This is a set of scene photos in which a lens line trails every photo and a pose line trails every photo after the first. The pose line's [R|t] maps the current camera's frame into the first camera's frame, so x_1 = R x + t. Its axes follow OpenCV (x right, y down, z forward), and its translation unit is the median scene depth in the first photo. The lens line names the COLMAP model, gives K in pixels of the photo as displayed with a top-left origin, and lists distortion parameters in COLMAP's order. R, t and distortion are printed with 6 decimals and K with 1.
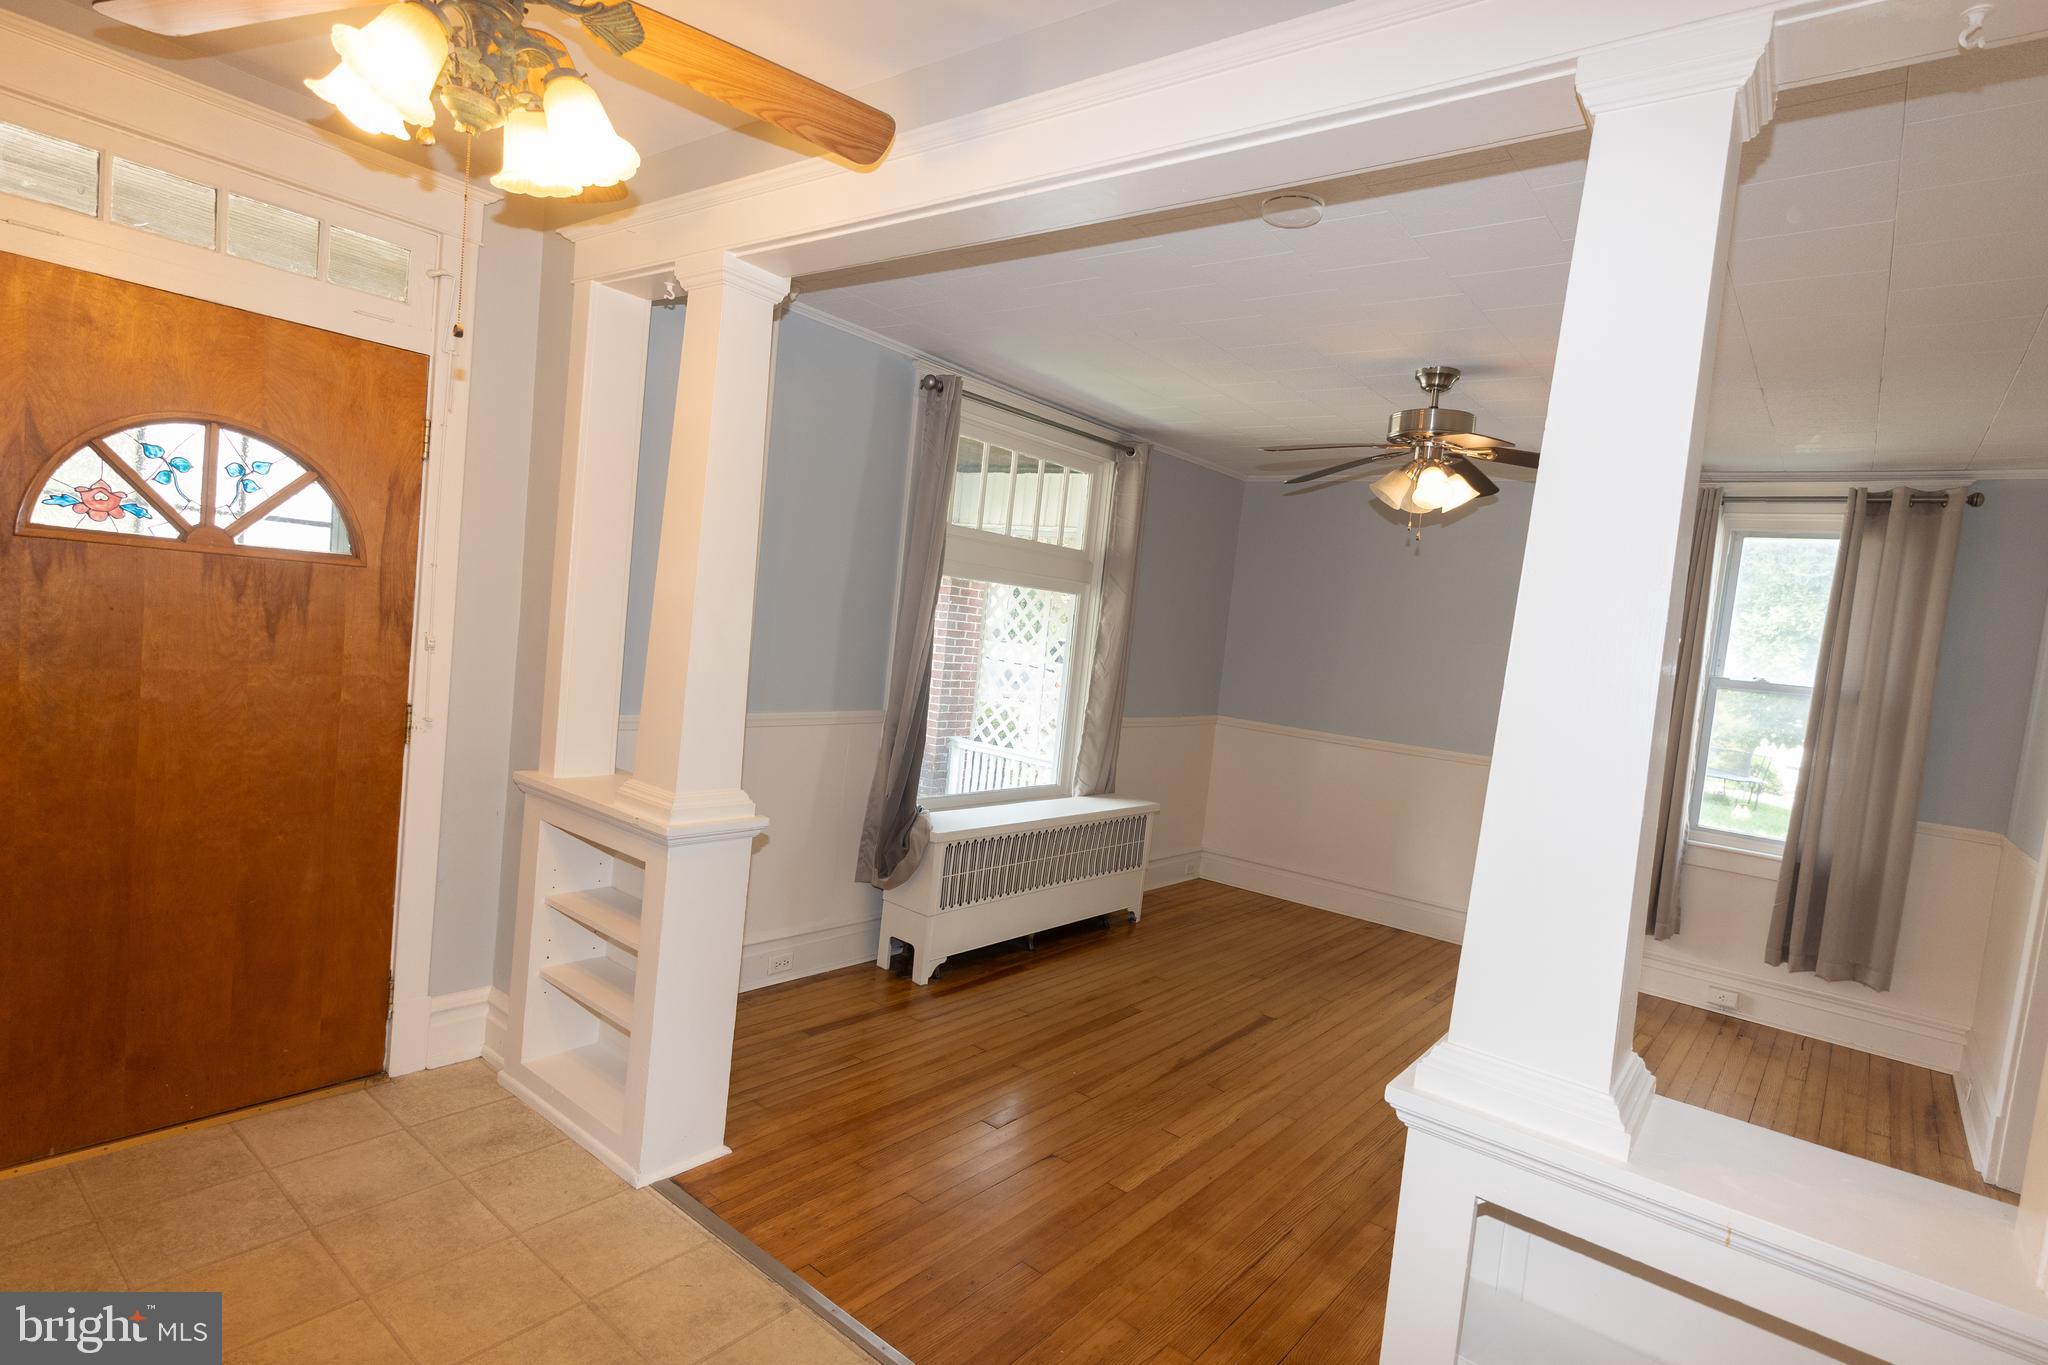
lens RADIAL K [[1019.1, 0, 1024.0], [0, 1019.1, 682.5], [0, 0, 1]] dist [0.000389, 0.001286]
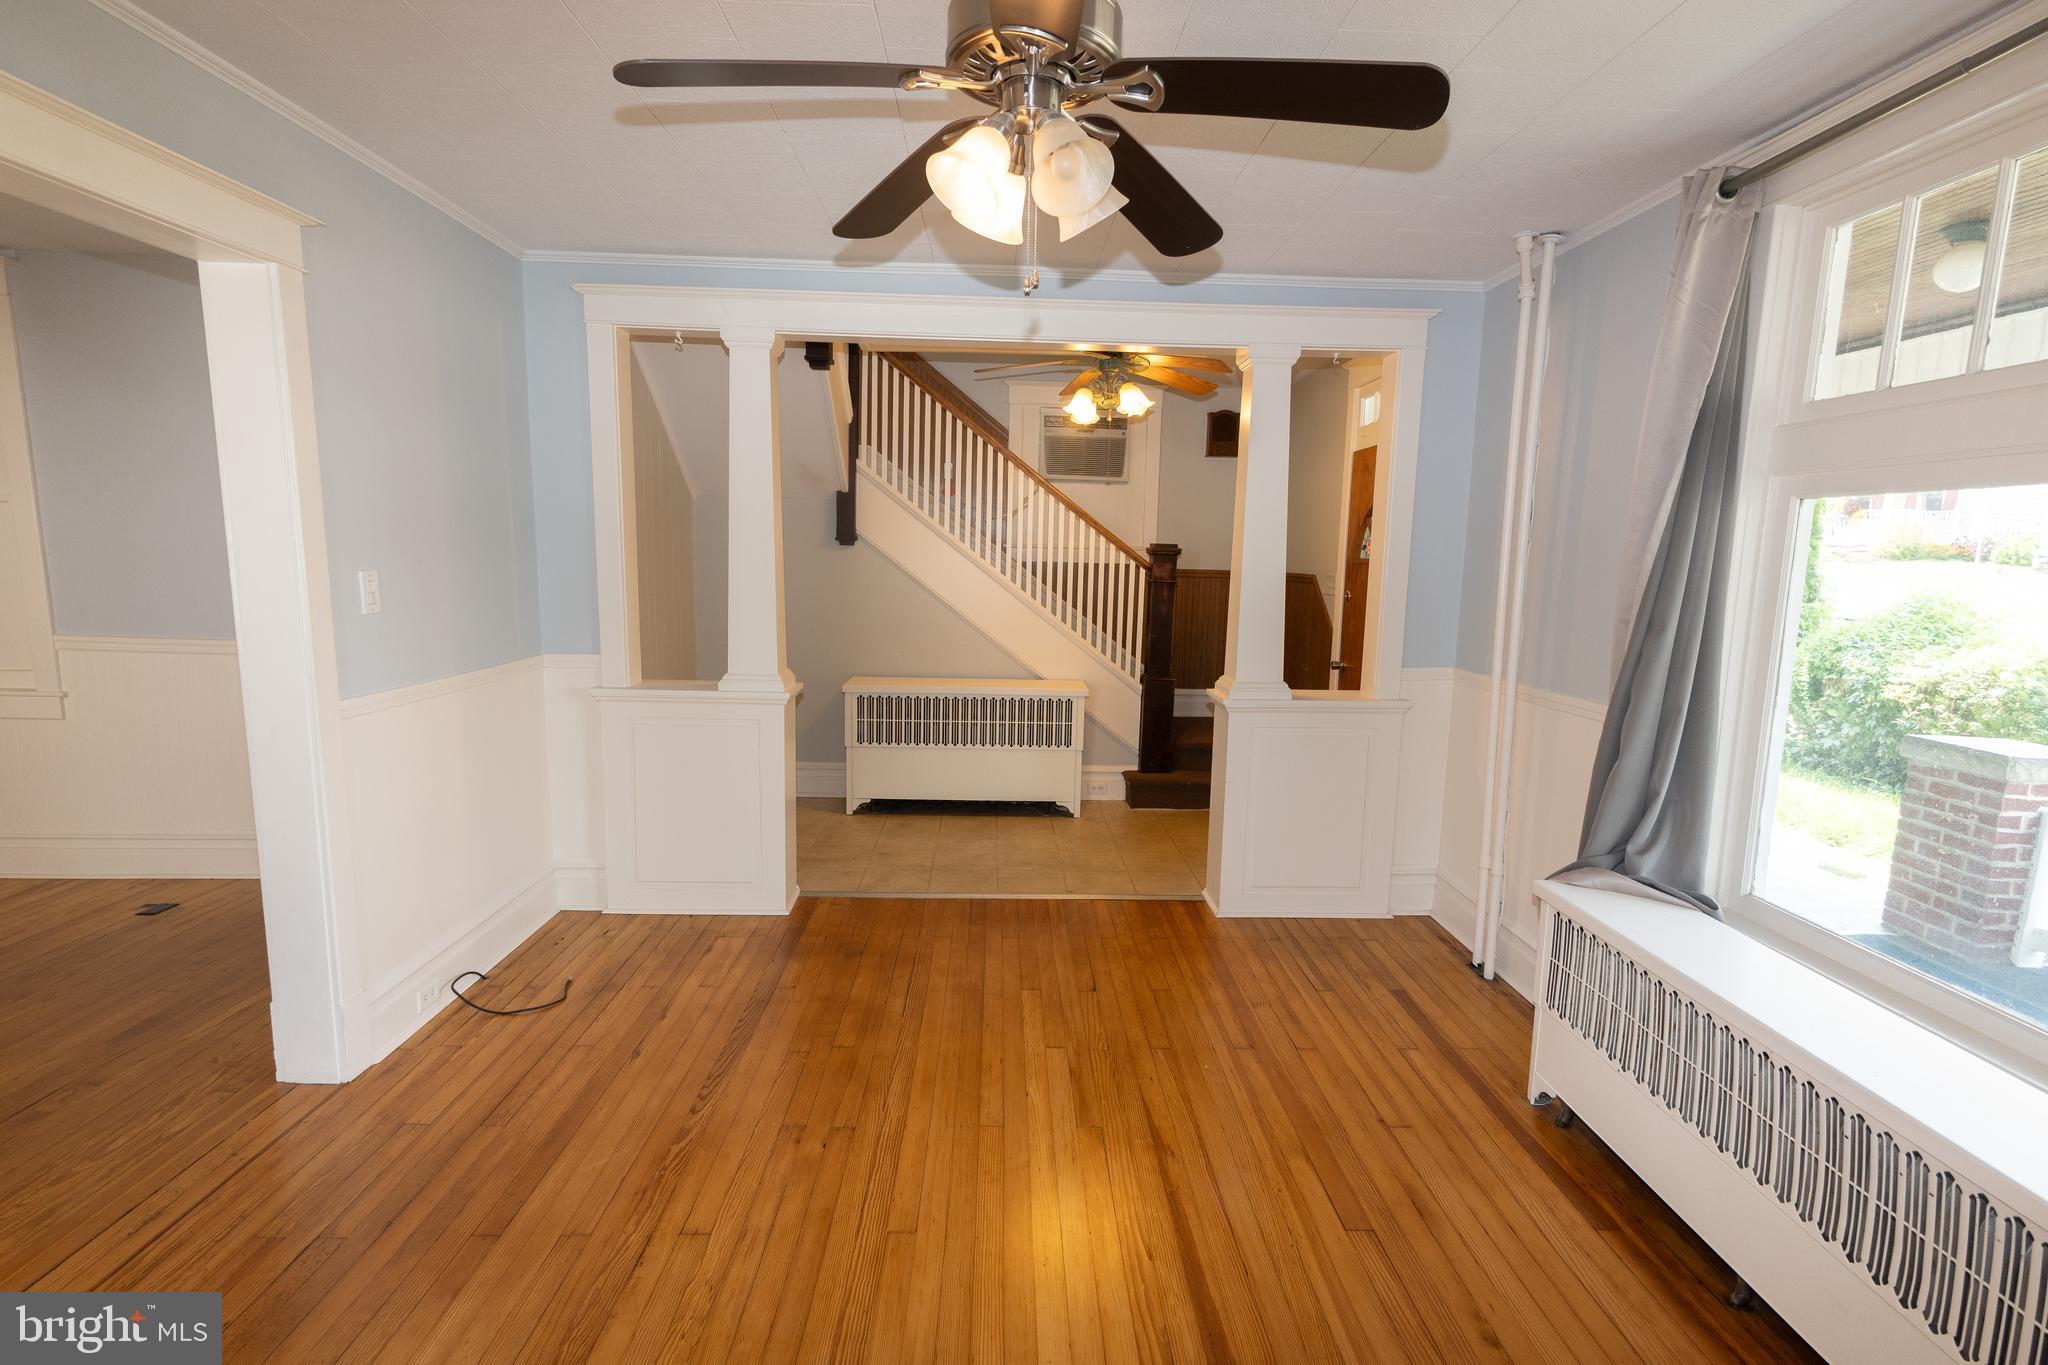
lens RADIAL K [[981.8, 0, 1024.0], [0, 981.8, 682.5], [0, 0, 1]] dist [0.001611, 0.002421]
pose [[-0.749945, -0.029135, -0.660858, 0.962593], [-0.137779, 0.983999, 0.112972, -0.019008], [0.646992, 0.175775, -0.741960, 1.926309]]
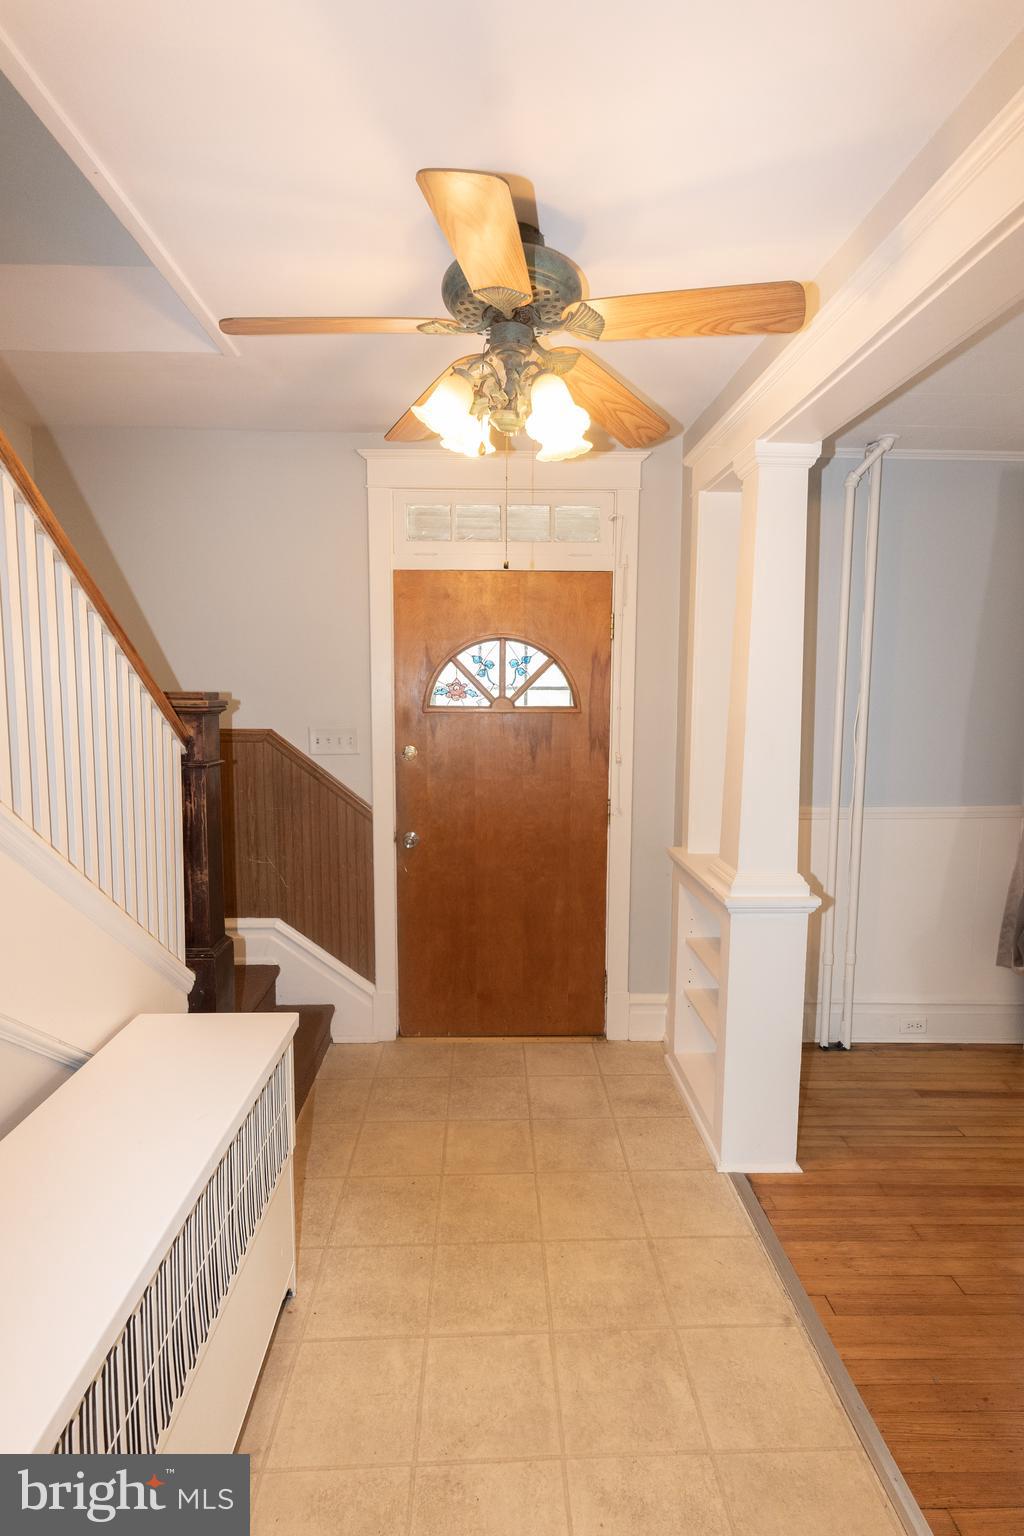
lens RADIAL K [[764.3, 0, 512.0], [0, 764.3, 768.0], [0, 0, 1]] dist [0.002181, 0.001513]
pose [[0.647615, -0.019781, -0.761711, 0.197607], [0.014541, 0.999802, -0.013601, -0.013133], [0.761829, -0.002268, 0.647774, 0.152065]]
